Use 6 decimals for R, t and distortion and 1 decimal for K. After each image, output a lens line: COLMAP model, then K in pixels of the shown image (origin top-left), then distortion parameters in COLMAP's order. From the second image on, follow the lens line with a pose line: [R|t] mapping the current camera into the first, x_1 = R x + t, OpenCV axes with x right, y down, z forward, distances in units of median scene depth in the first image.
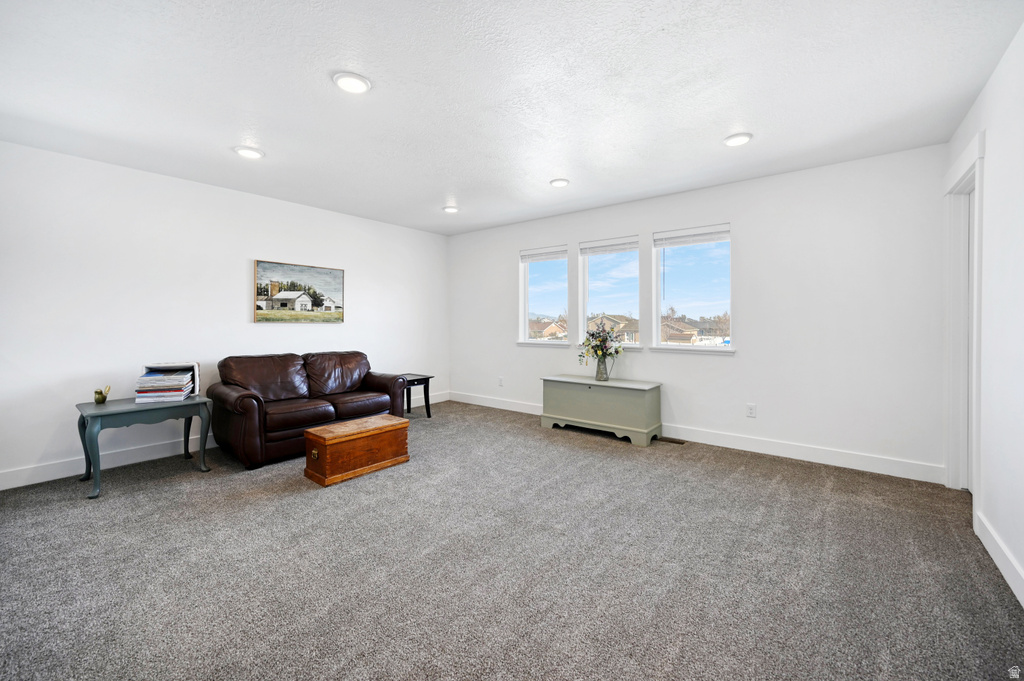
lens RADIAL K [[406.3, 0, 511.1], [0, 406.3, 337.2], [0, 0, 1]] dist [-0.000110, 0.000191]
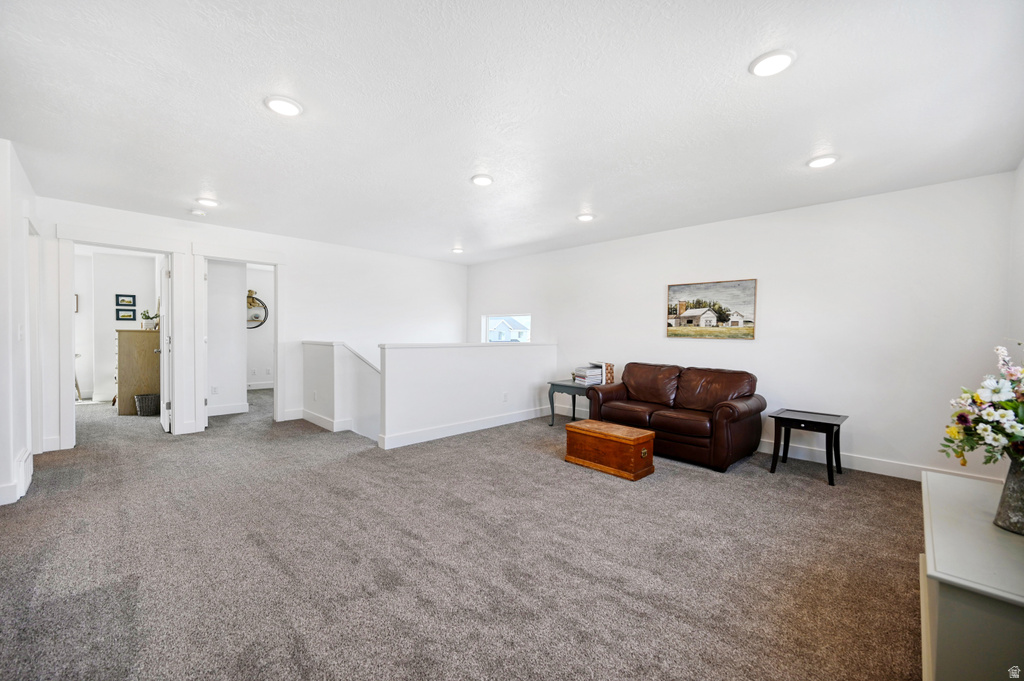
lens RADIAL K [[406.3, 0, 511.1], [0, 406.3, 337.2], [0, 0, 1]] dist [-0.000110, 0.000191]
pose [[-0.108038, 0.002492, -0.994144, 0.572526], [-0.055636, 0.998415, 0.008549, -0.020006], [0.992589, 0.056234, -0.107728, 0.631251]]
